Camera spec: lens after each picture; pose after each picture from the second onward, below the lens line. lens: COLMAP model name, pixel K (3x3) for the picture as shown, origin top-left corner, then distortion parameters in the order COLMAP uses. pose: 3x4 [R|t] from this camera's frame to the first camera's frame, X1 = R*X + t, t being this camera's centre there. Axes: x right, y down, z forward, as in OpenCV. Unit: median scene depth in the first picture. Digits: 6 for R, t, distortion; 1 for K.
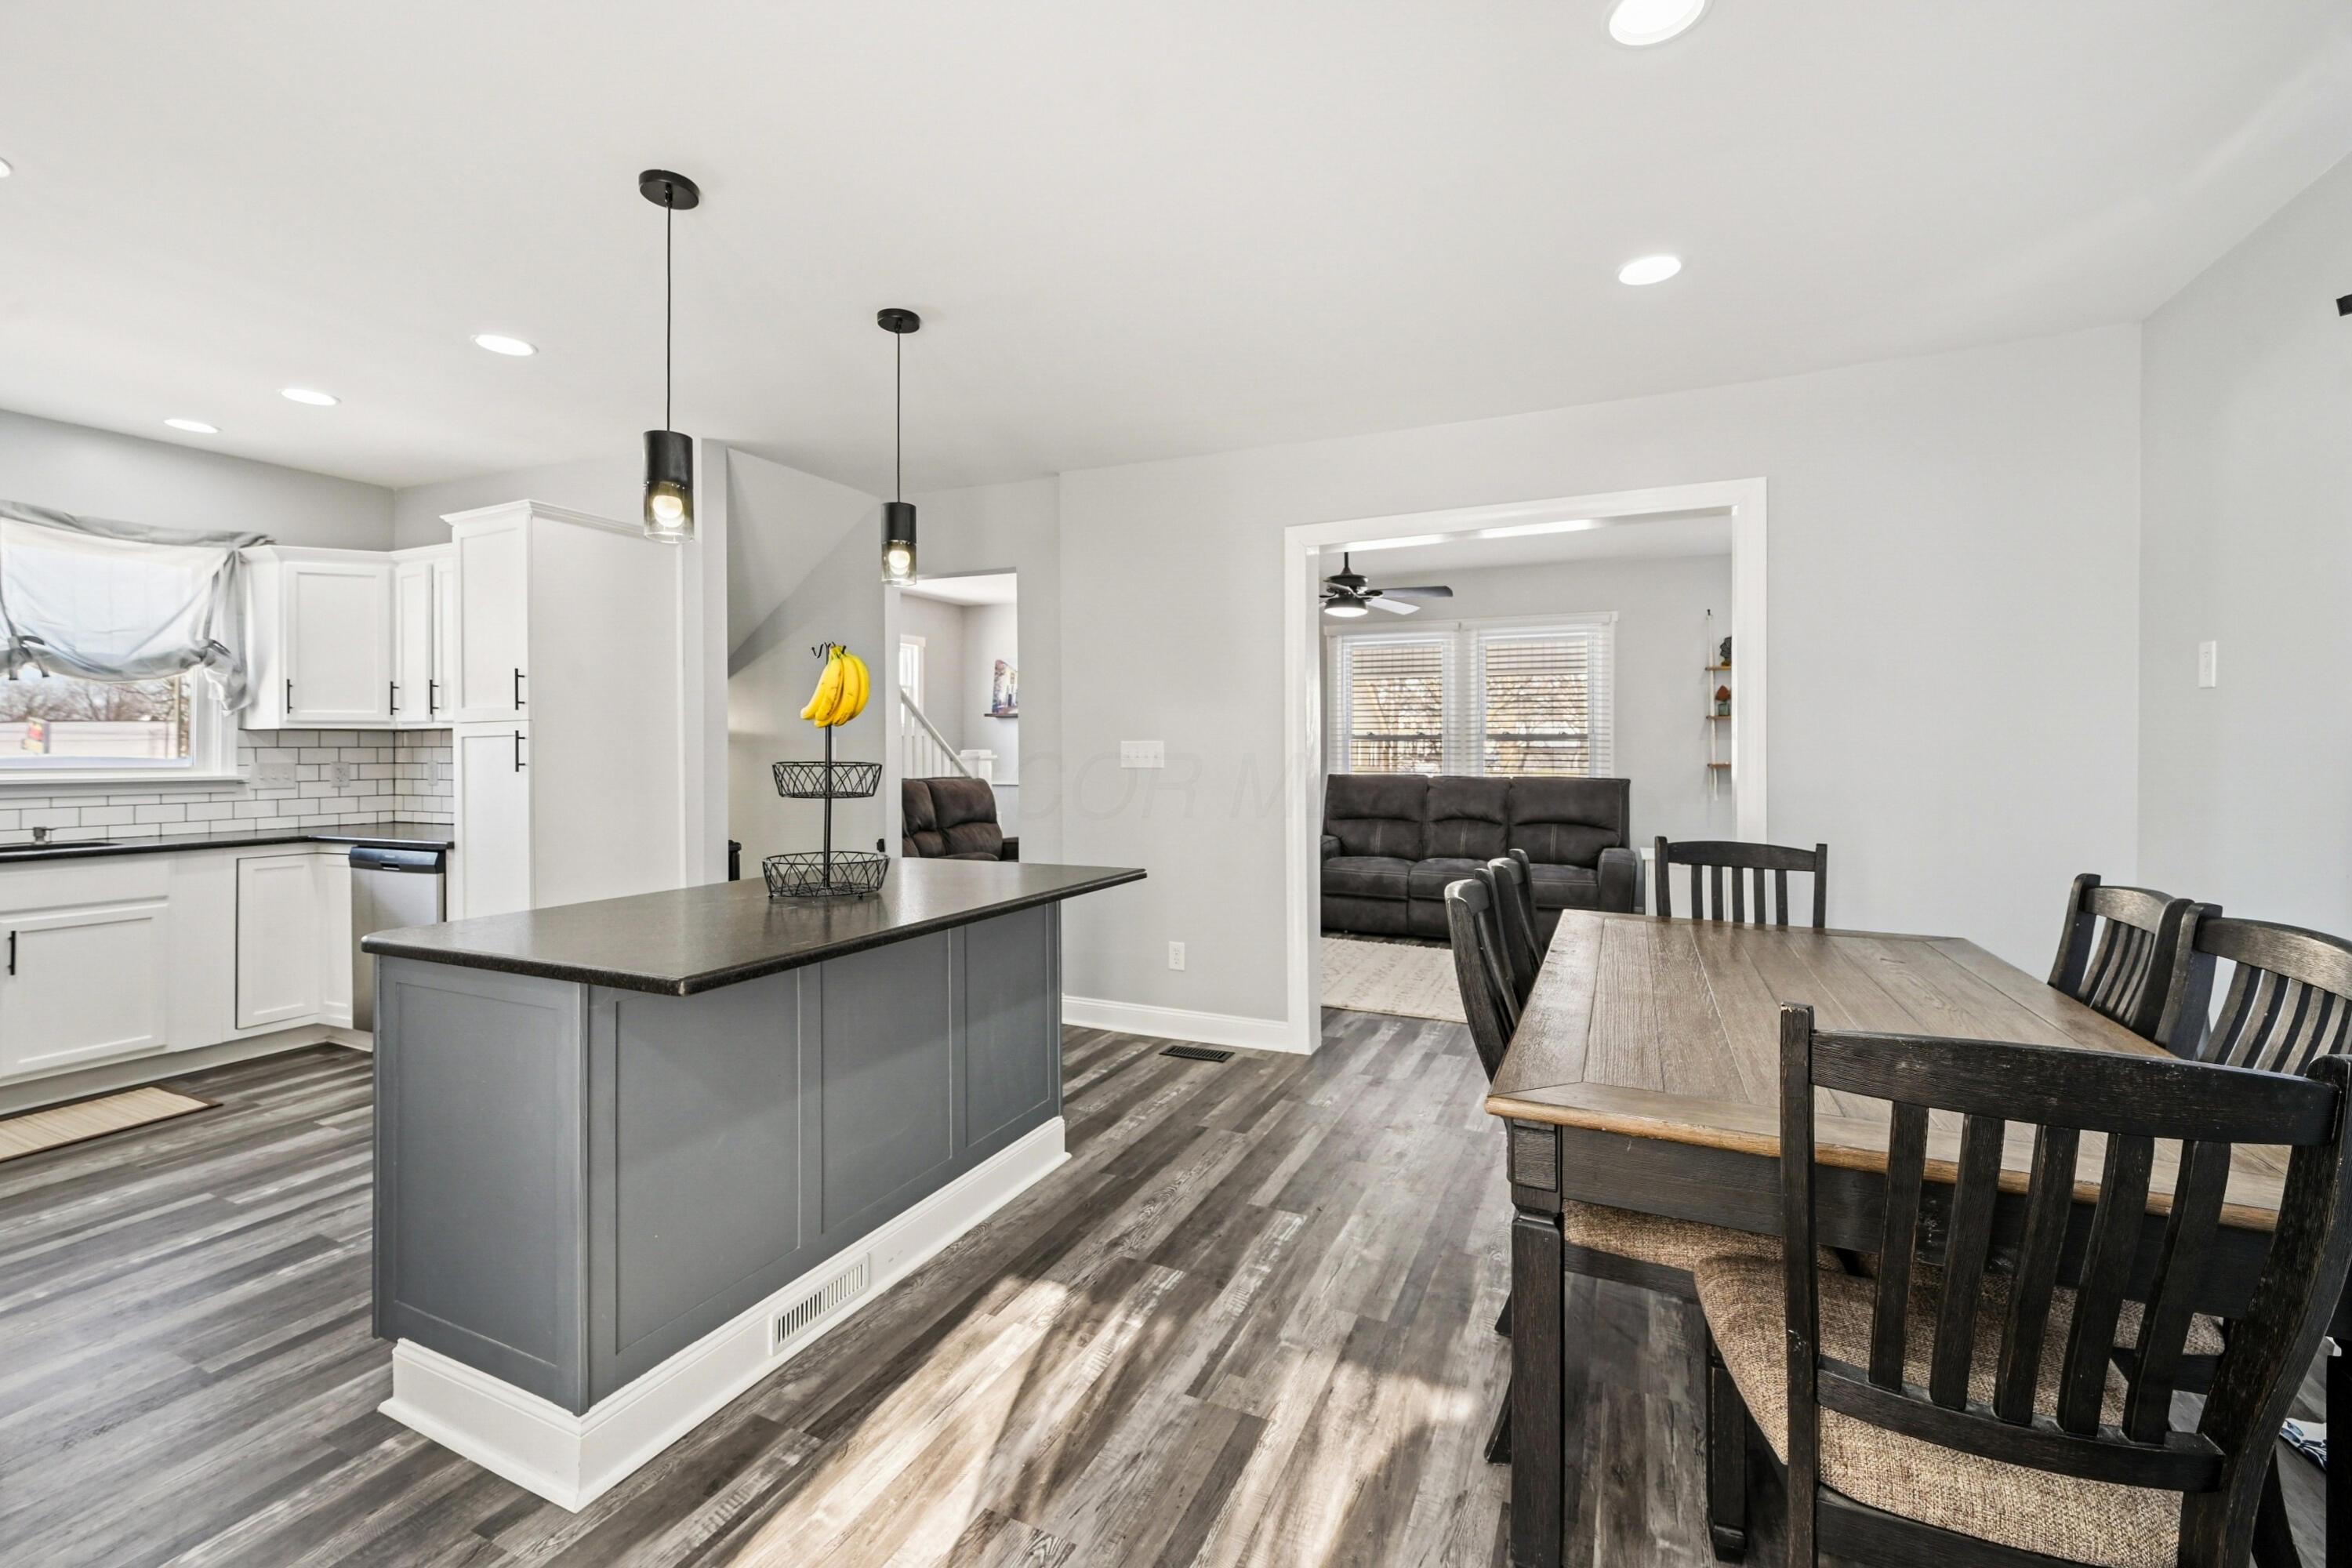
lens RADIAL K [[975.3, 0, 1168.9], [0, 975.3, 746.5], [0, 0, 1]] dist [0.002410, -0.000245]
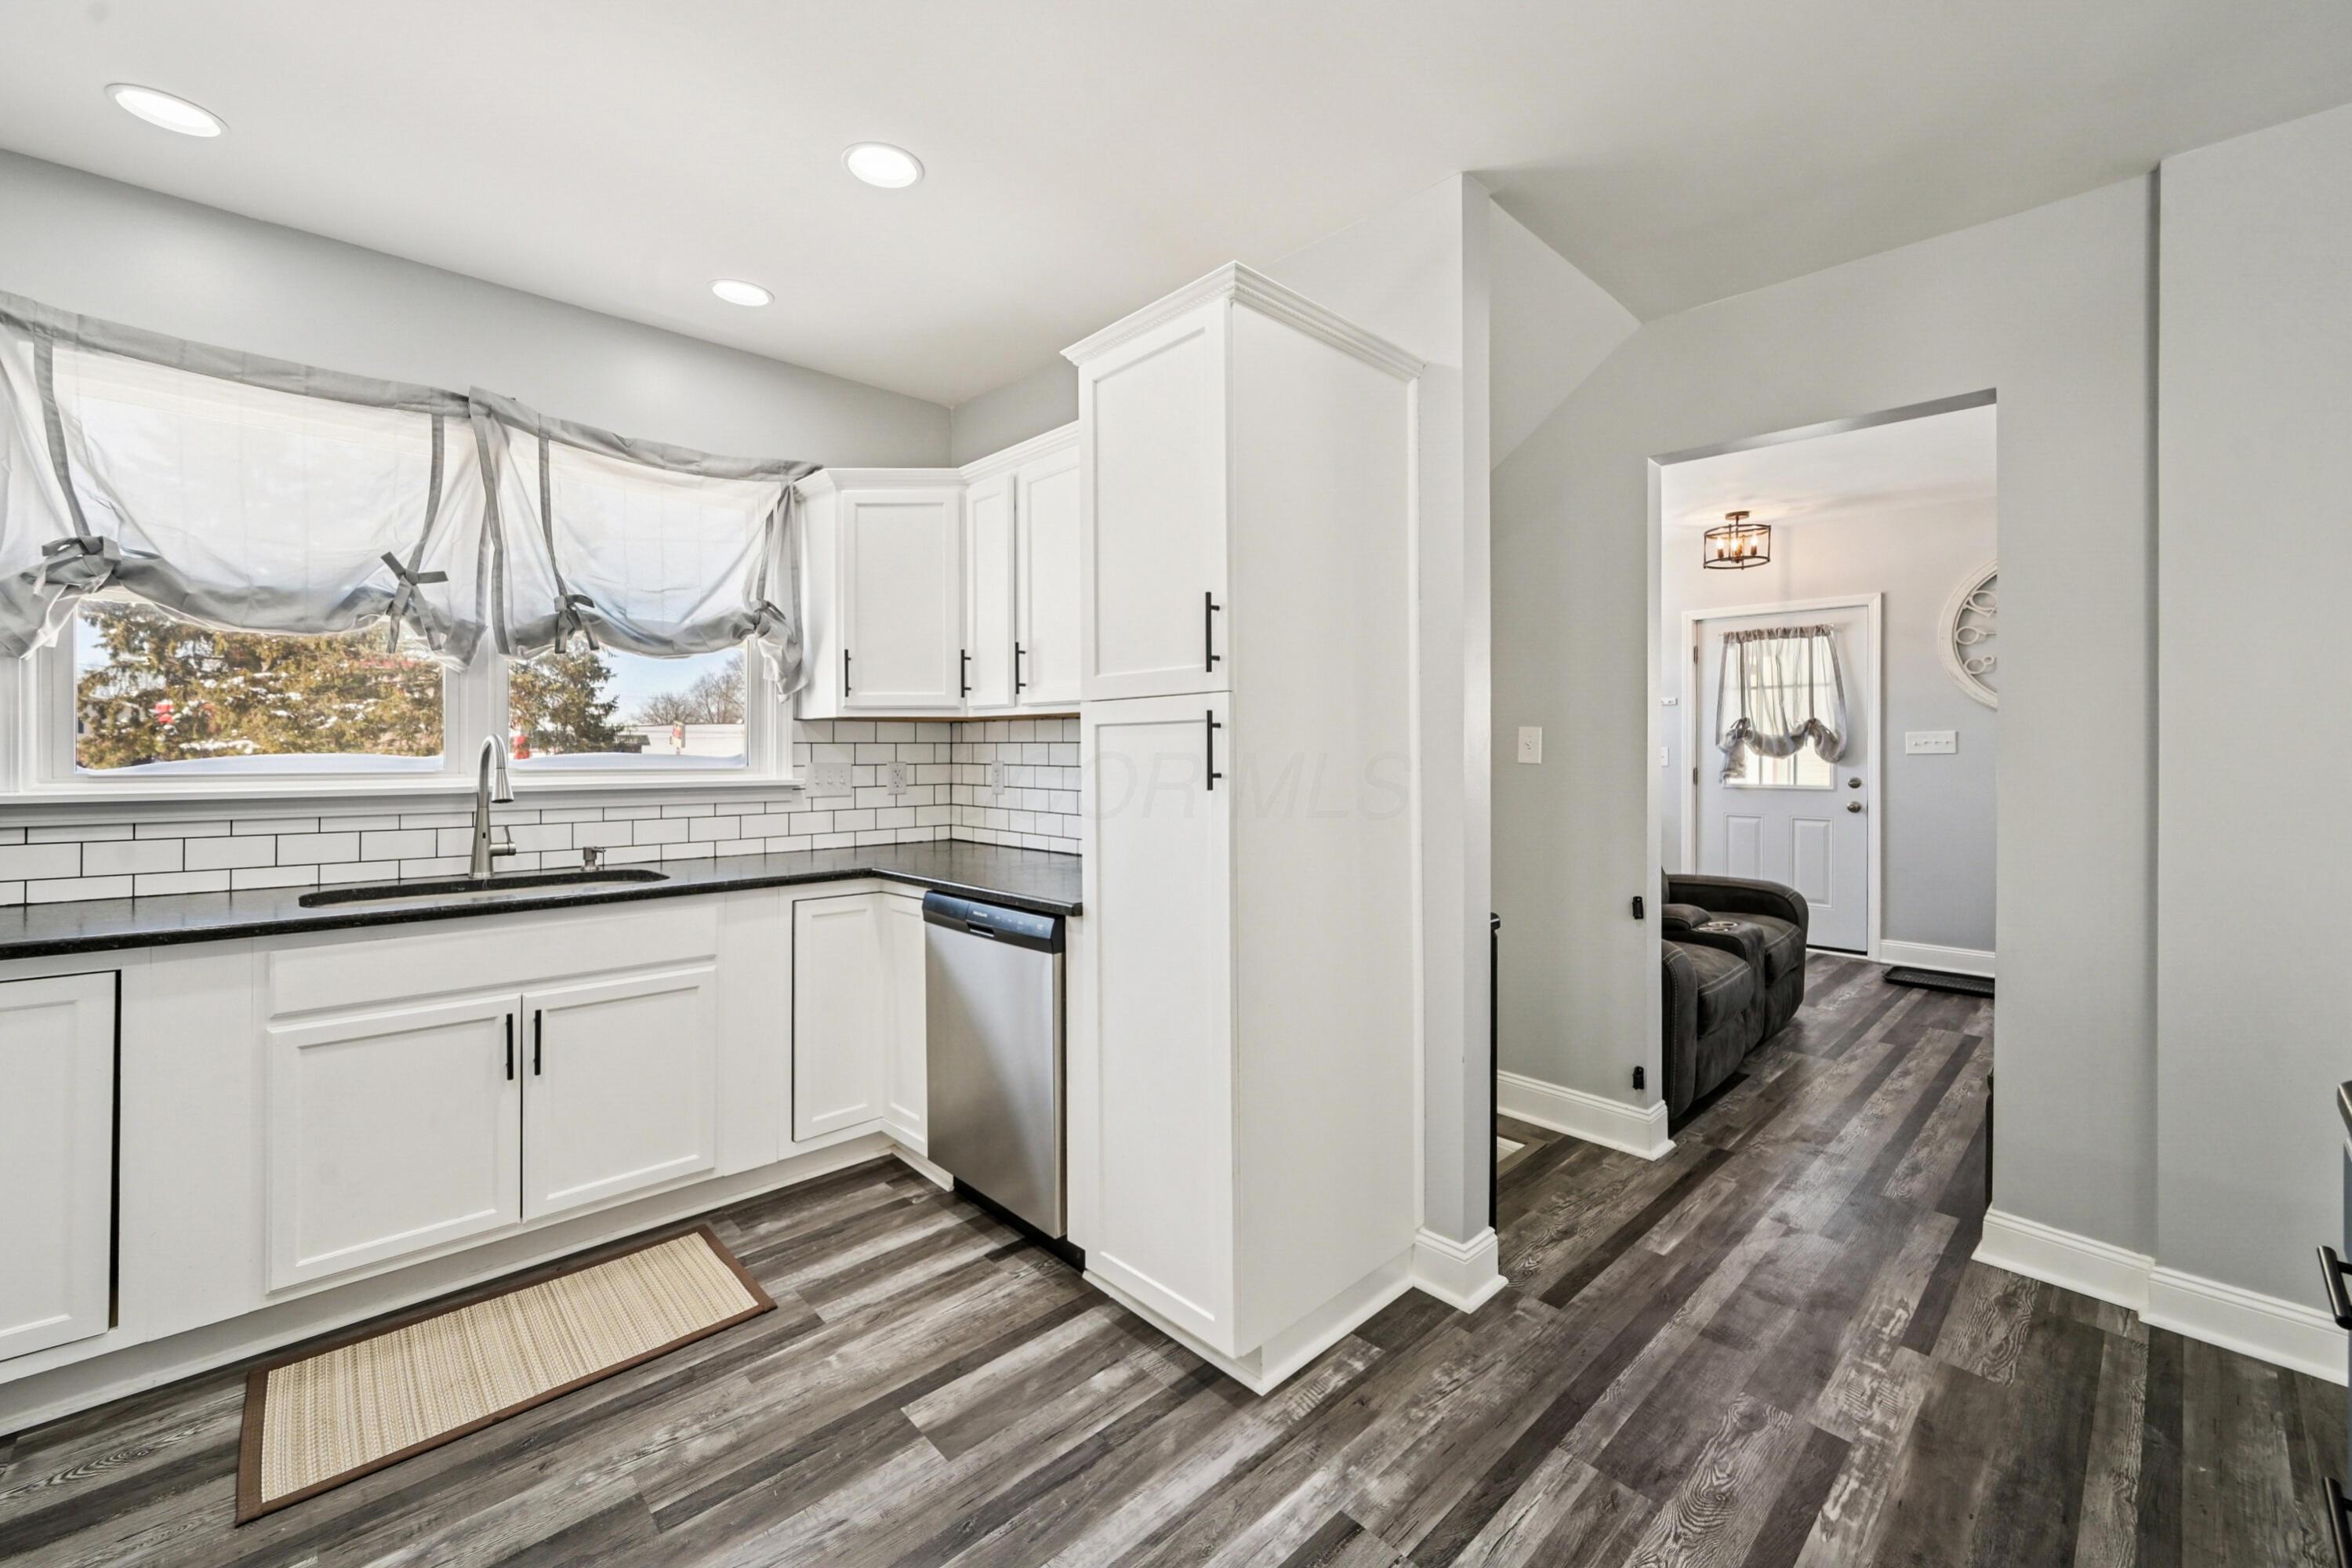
lens RADIAL K [[946.1, 0, 1183.7], [0, 946.1, 754.3], [0, 0, 1]] dist [0.000339, 0.000079]
pose [[0.932747, 0.005802, -0.360484, -0.421101], [-0.001618, 0.999928, 0.011907, 0.000615], [0.360527, -0.010523, 0.932690, 0.440714]]
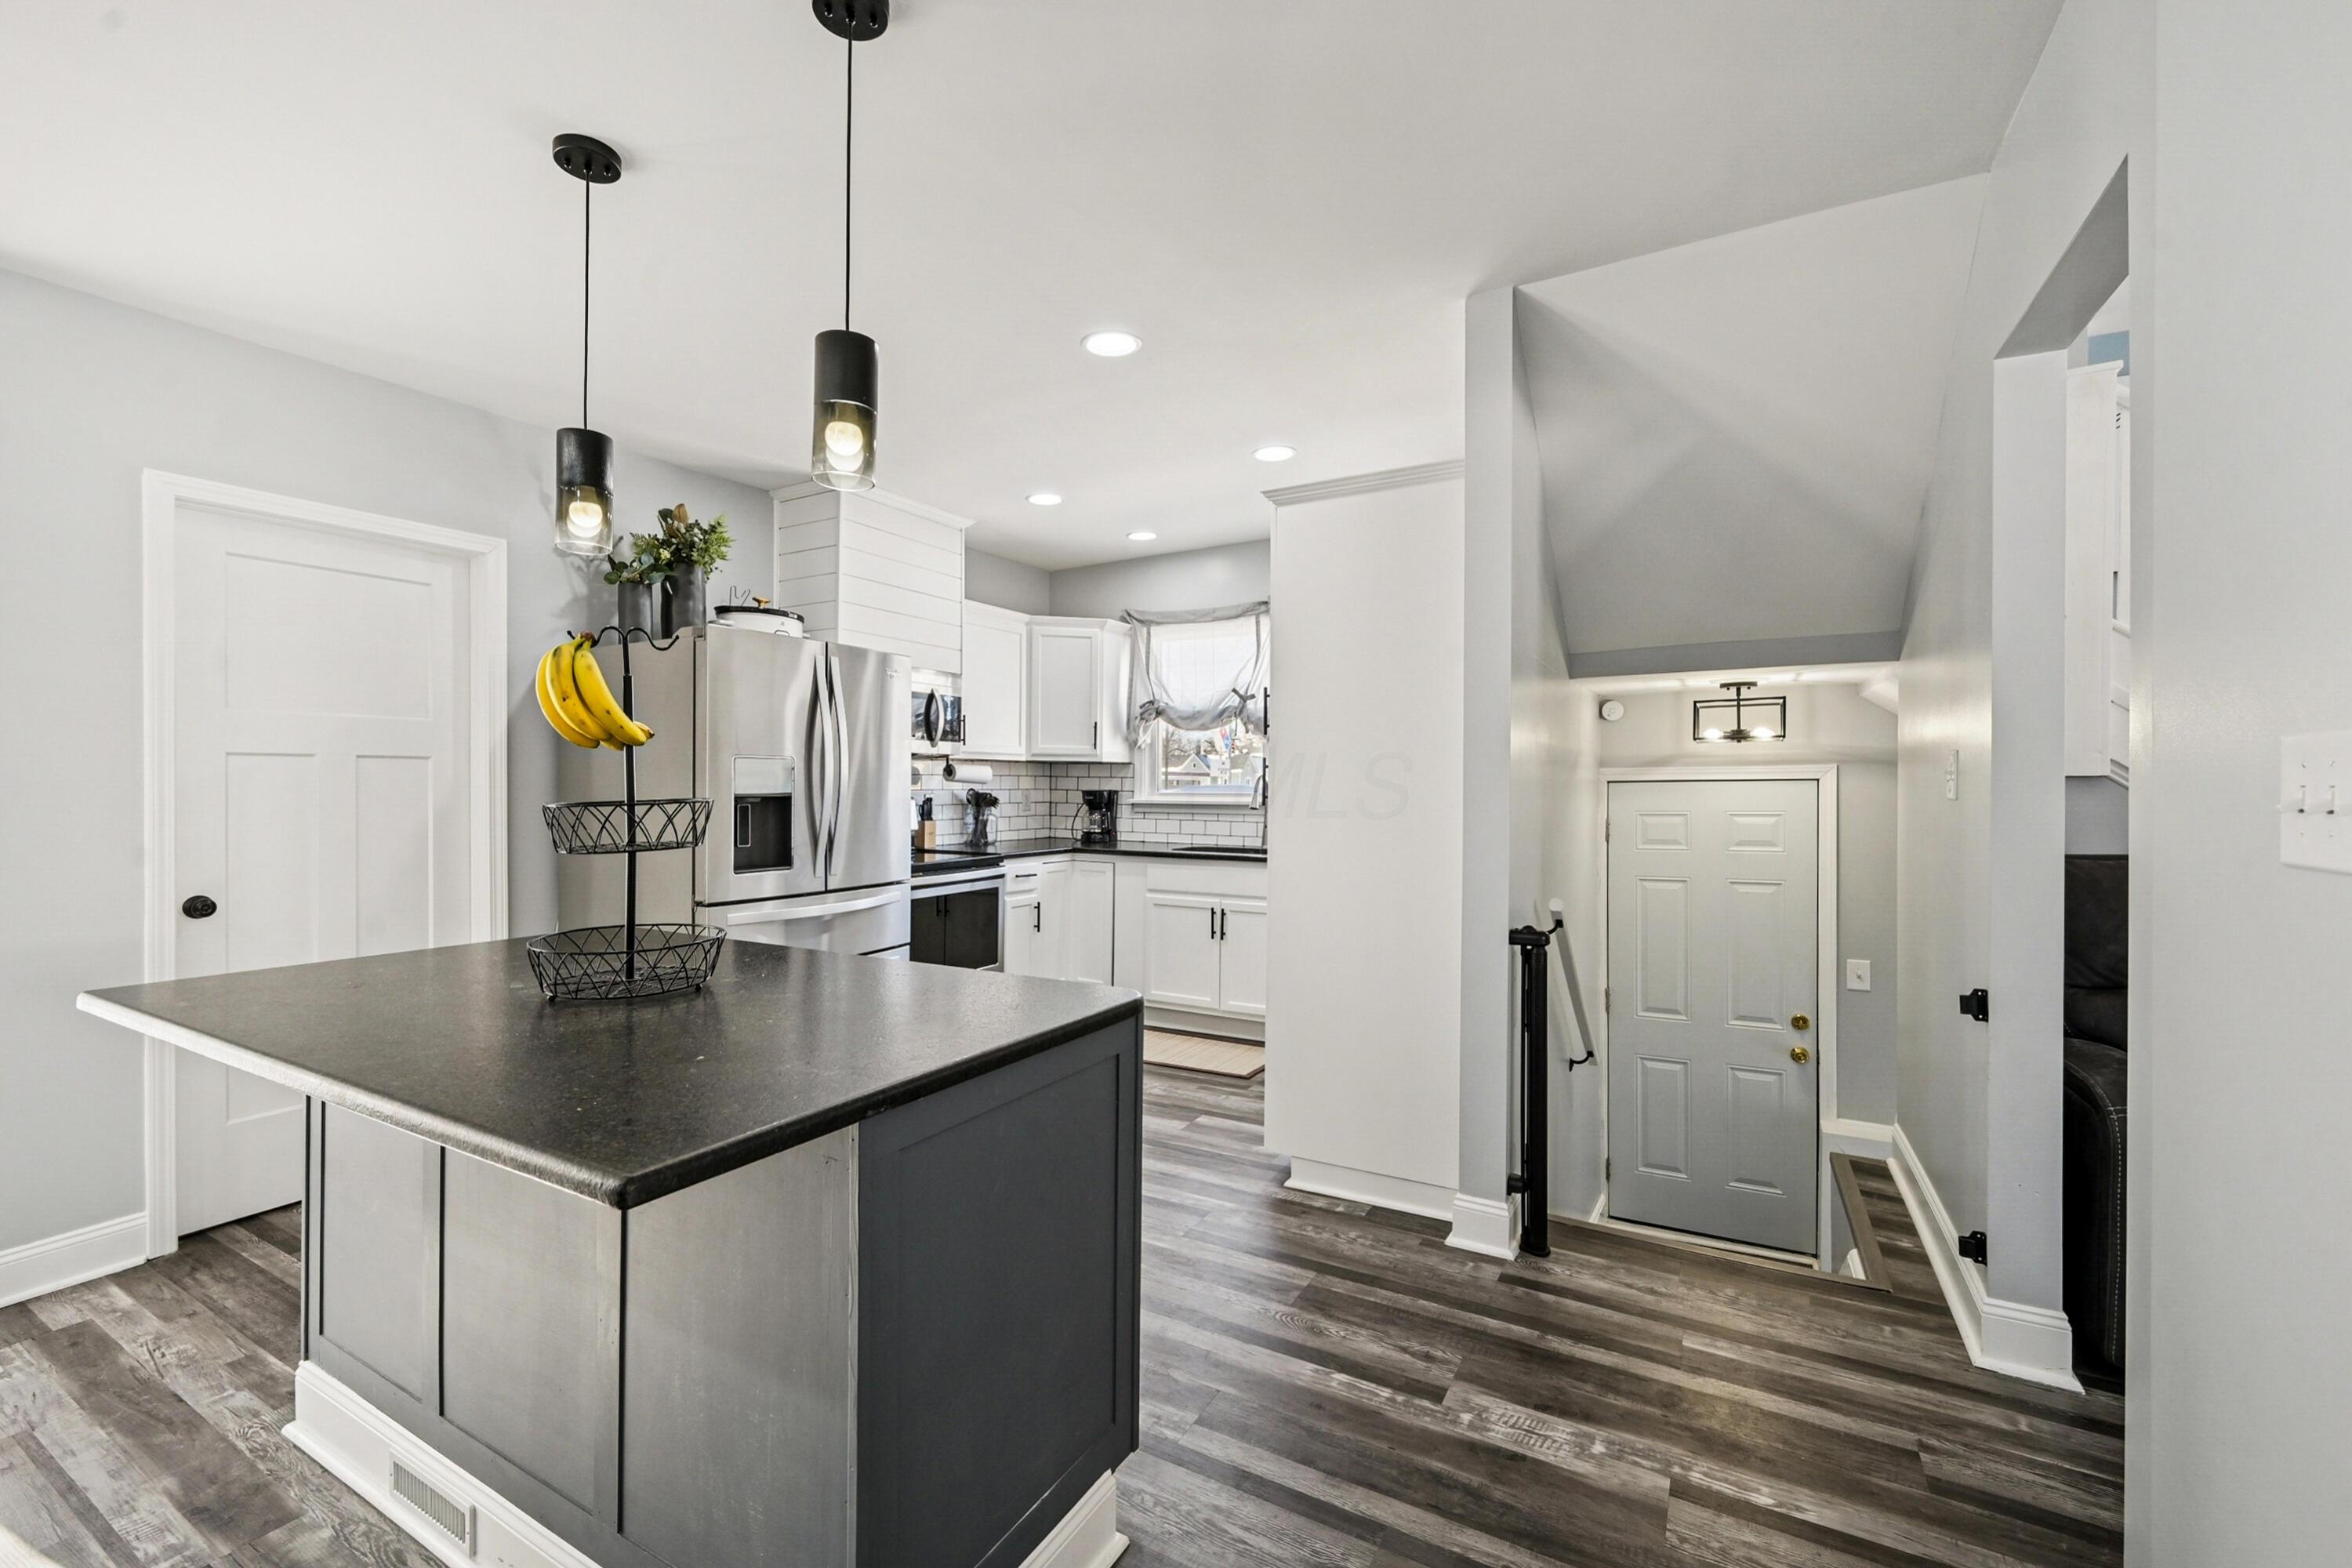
lens RADIAL K [[975.3, 0, 1154.8], [0, 975.3, 782.6], [0, 0, 1]] dist [0.002410, -0.000245]
pose [[-0.093521, 0.003368, -0.995612, 0.180783], [0.008145, 0.999963, 0.002618, 0.001416], [0.995584, -0.007865, -0.093545, 0.831499]]
